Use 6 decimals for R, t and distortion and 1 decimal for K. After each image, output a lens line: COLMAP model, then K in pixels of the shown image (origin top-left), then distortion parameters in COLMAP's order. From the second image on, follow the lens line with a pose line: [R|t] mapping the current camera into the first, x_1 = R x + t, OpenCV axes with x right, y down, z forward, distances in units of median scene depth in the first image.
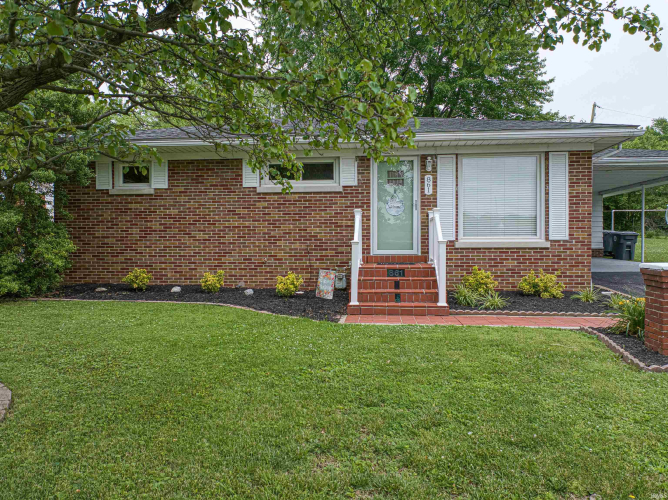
lens RADIAL K [[507.3, 0, 334.0], [0, 507.3, 250.0], [0, 0, 1]] dist [-0.007041, -0.009602]
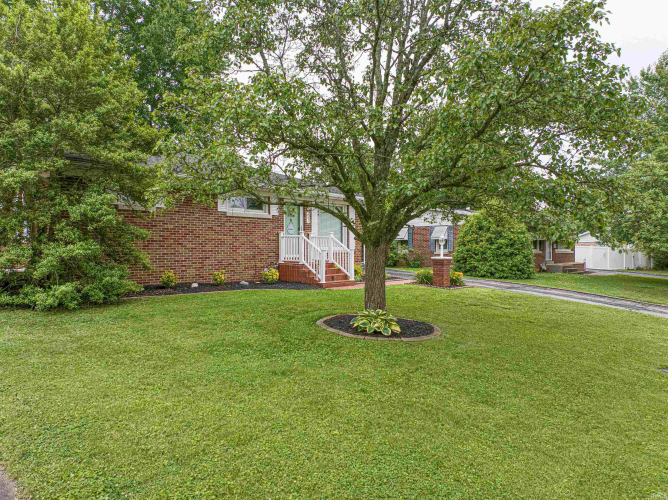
lens RADIAL K [[507.3, 0, 334.0], [0, 507.3, 250.0], [0, 0, 1]] dist [-0.007041, -0.009602]
pose [[0.563198, 0.001493, 0.826321, -1.218008], [0.024883, 0.999514, -0.018765, 0.019521], [-0.825947, 0.031130, 0.562887, -0.063166]]
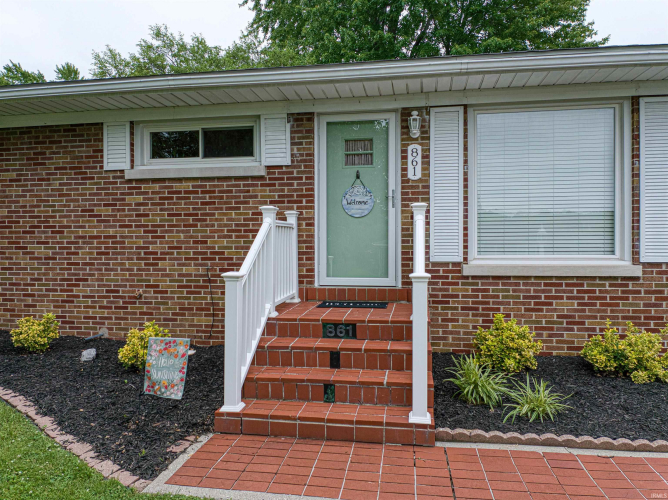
lens RADIAL K [[507.3, 0, 334.0], [0, 507.3, 250.0], [0, 0, 1]] dist [-0.007041, -0.009602]
pose [[0.998341, 0.000878, -0.057565, 0.130462], [-0.000798, 0.999999, 0.001409, -0.032637], [0.057566, -0.001360, 0.998341, 0.439370]]
